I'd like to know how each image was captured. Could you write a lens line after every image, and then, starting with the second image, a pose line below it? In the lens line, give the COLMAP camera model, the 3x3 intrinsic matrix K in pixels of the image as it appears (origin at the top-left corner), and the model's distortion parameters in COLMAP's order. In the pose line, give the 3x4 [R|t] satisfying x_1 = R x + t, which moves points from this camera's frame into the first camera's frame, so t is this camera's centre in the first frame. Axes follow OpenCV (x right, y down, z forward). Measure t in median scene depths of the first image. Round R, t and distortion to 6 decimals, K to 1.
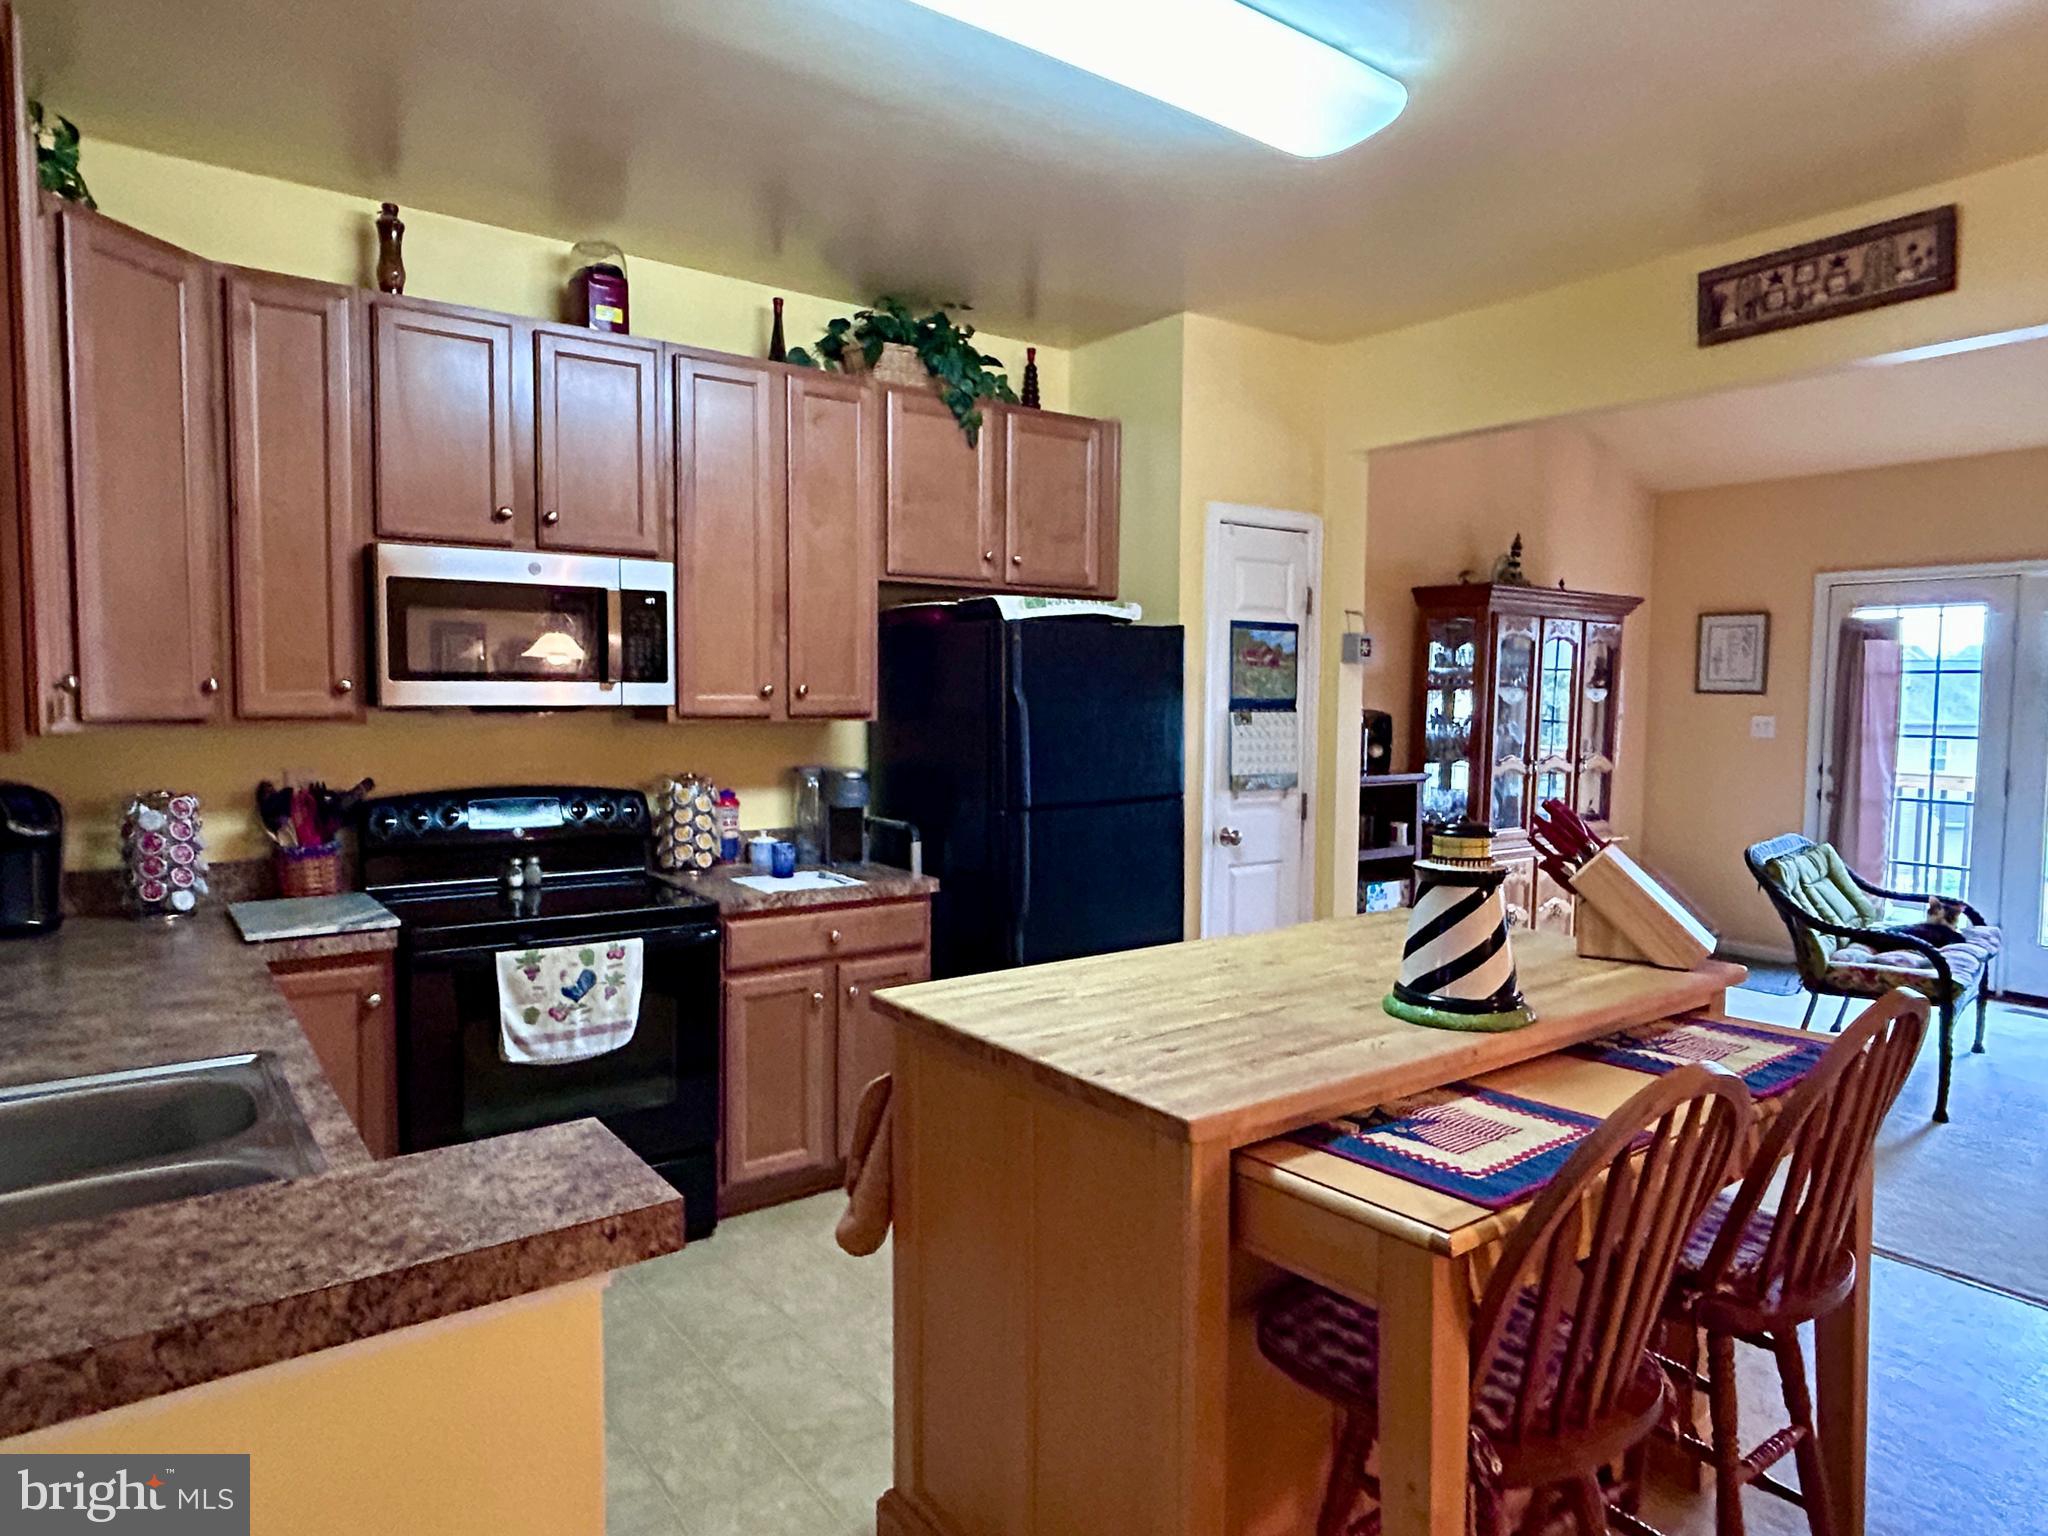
lens RADIAL K [[1227.2, 0, 1027.4], [0, 1227.2, 770.5], [0, 0, 1]] dist [-0.000662, -0.002709]
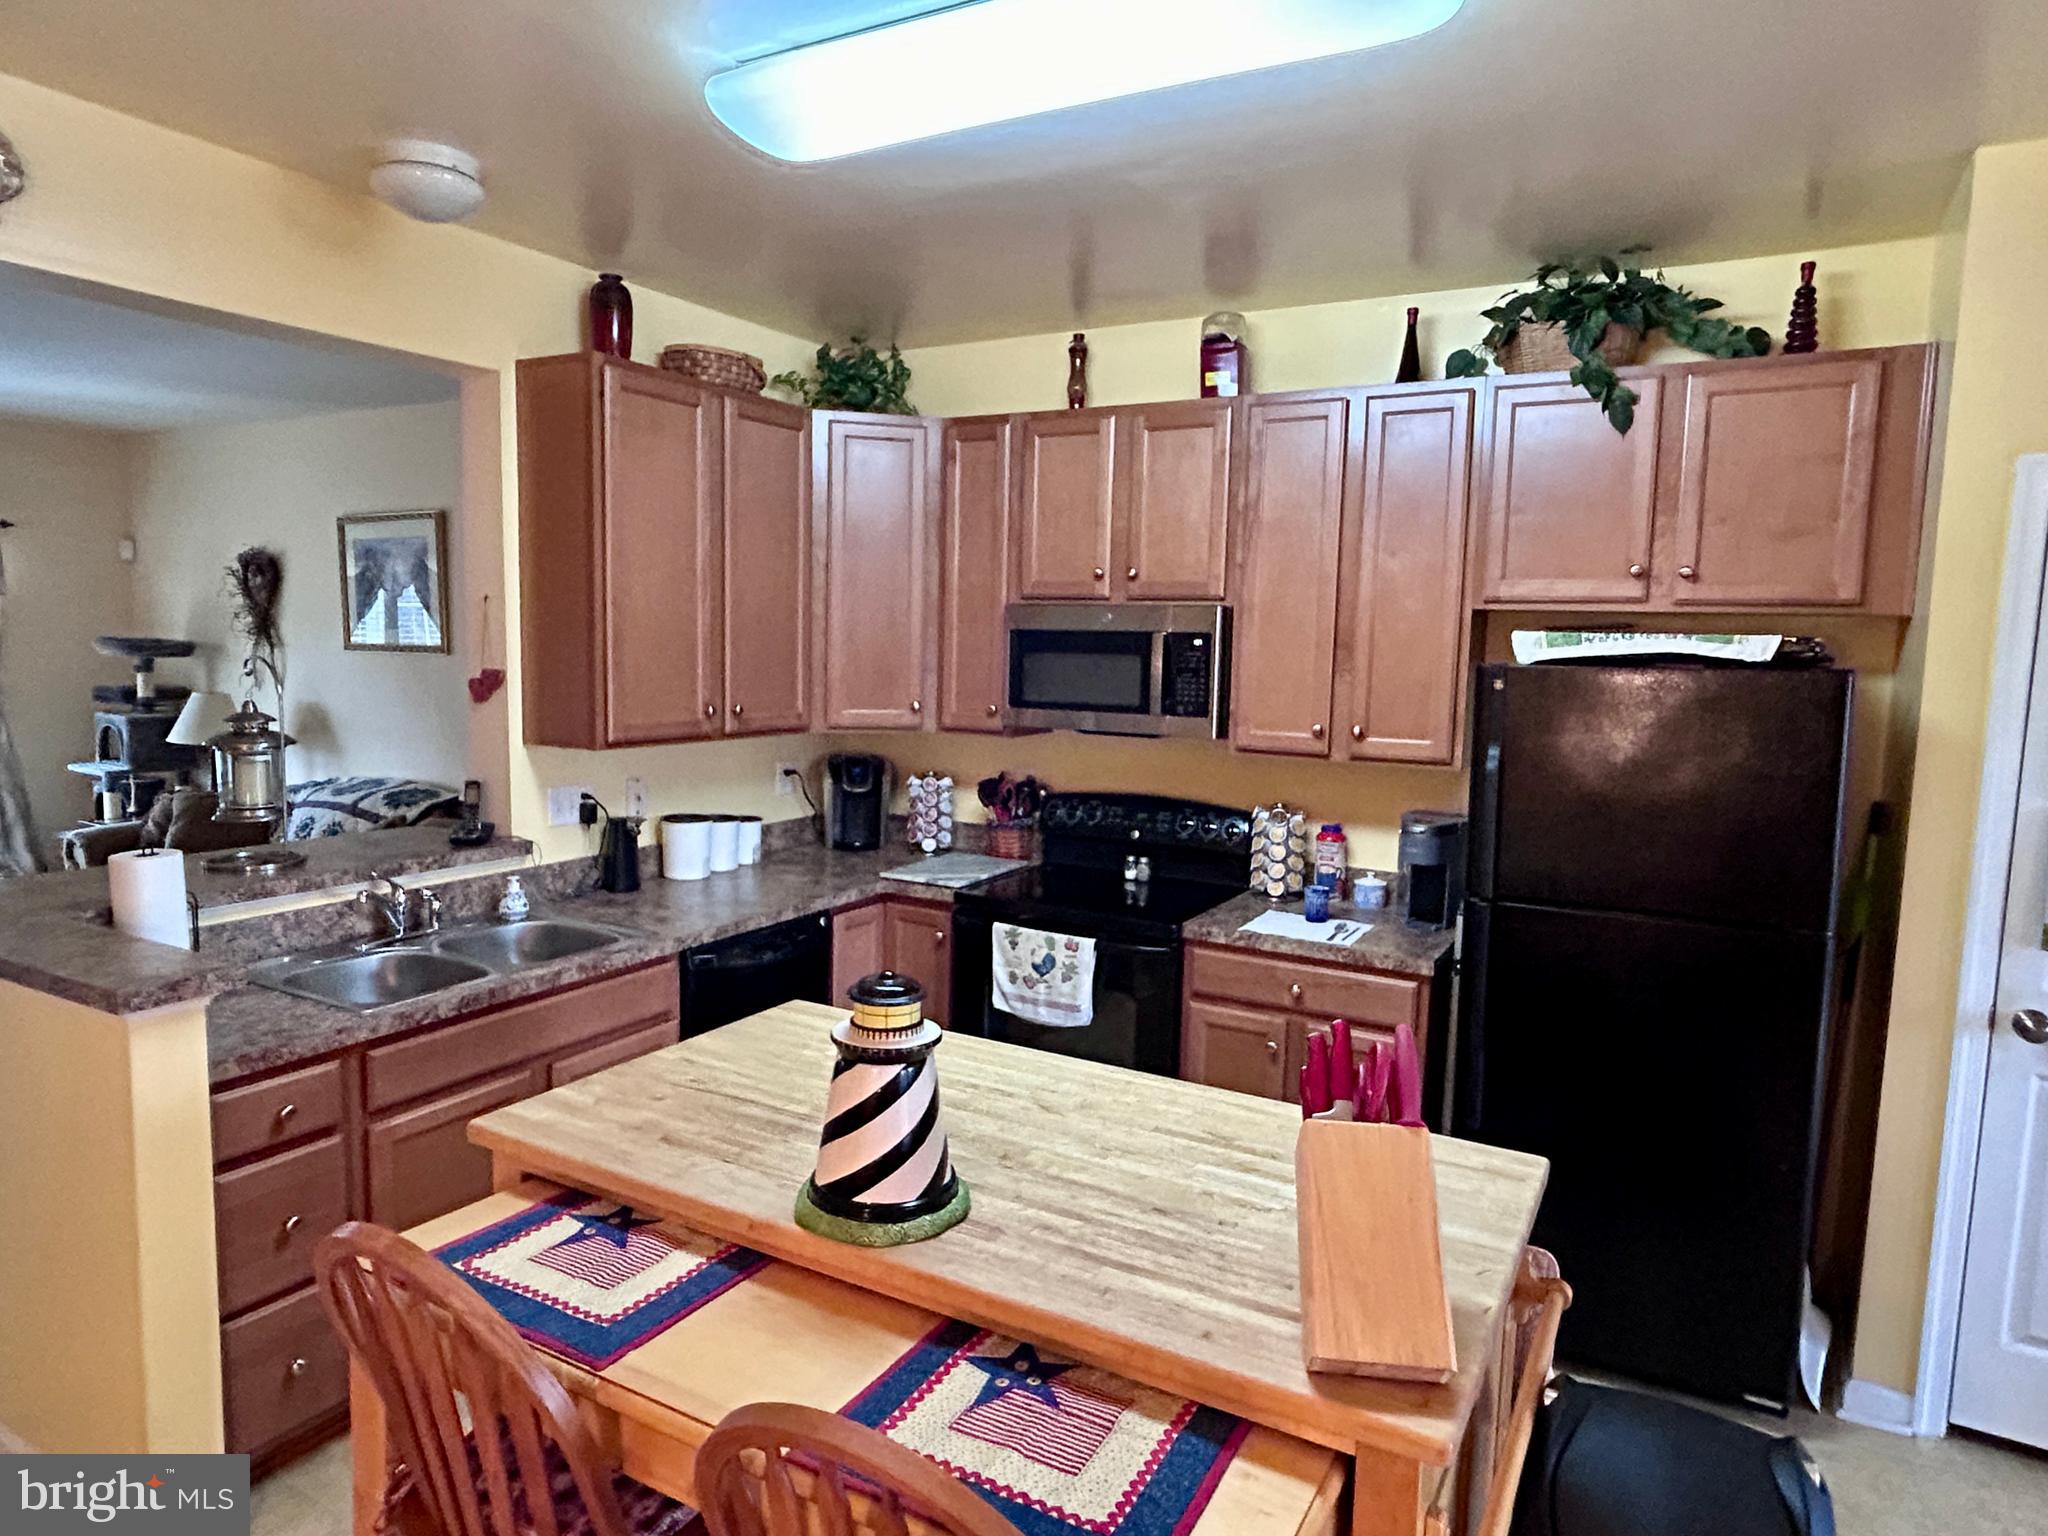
lens RADIAL K [[1227.2, 0, 1028.0], [0, 1227.2, 771.0], [0, 0, 1]] dist [-0.000662, -0.002709]
pose [[0.410802, 0.101148, -0.906097, 0.640440], [-0.079670, 0.994008, 0.074841, -0.095356], [0.908237, 0.041444, 0.416399, 0.418590]]
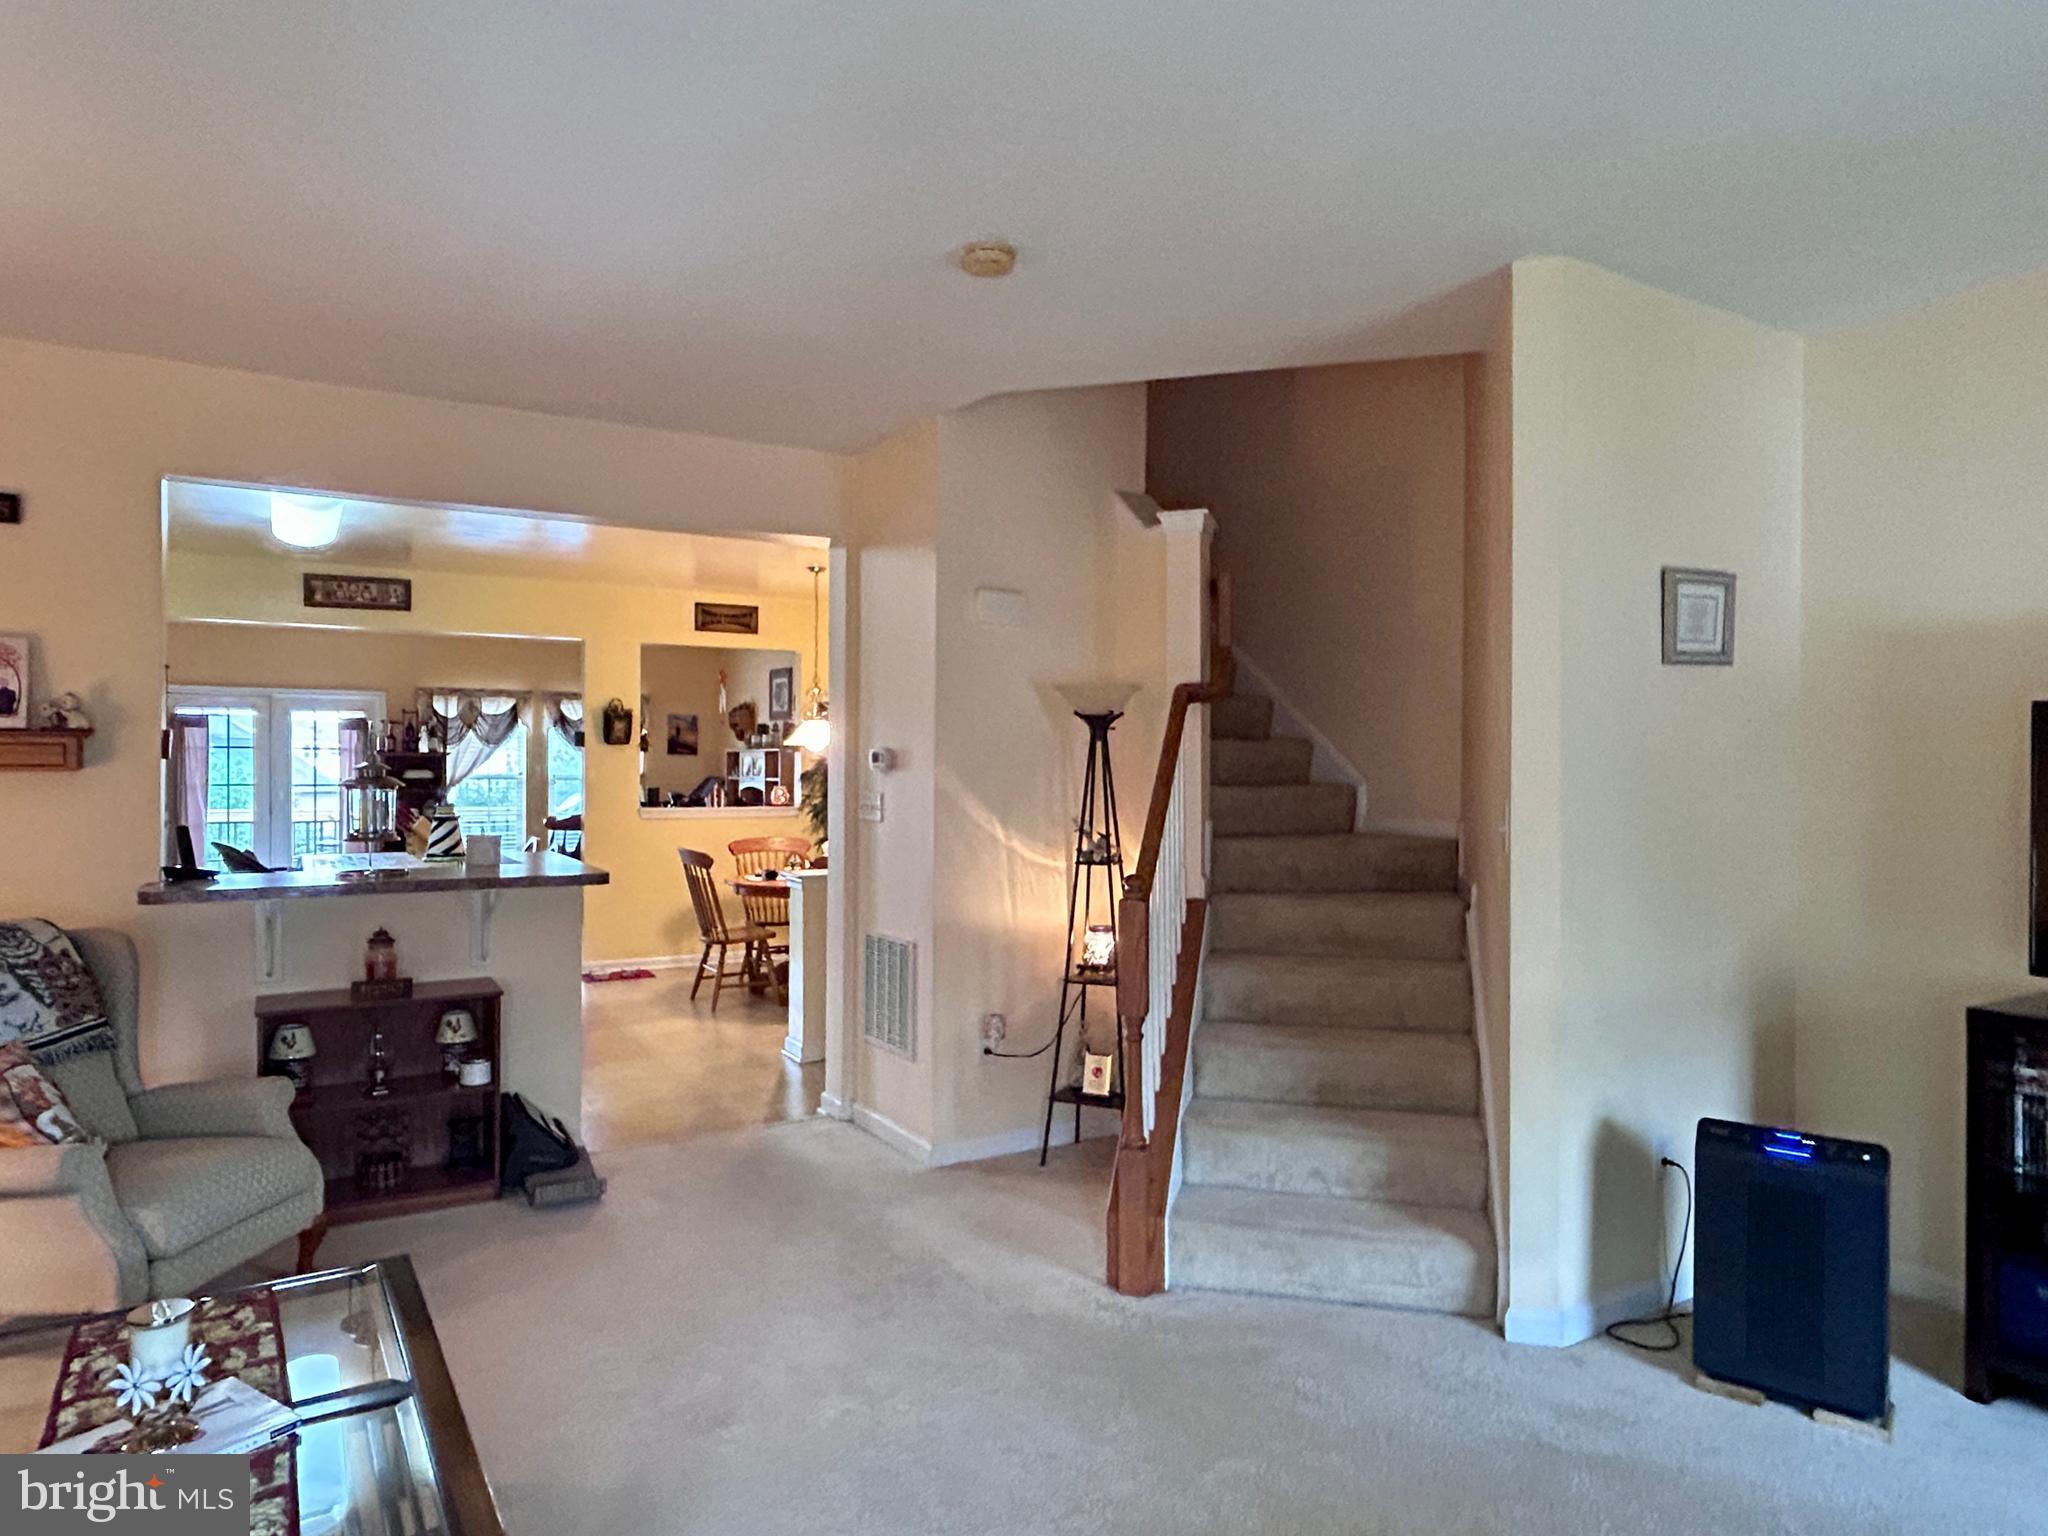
lens RADIAL K [[1227.2, 0, 1031.1], [0, 1227.2, 771.0], [0, 0, 1]] dist [-0.000662, -0.002709]
pose [[0.088001, -0.013732, 0.996026, -1.629729], [0.060310, 0.998144, 0.008432, 0.014586], [-0.994293, 0.059328, 0.088666, -0.512131]]
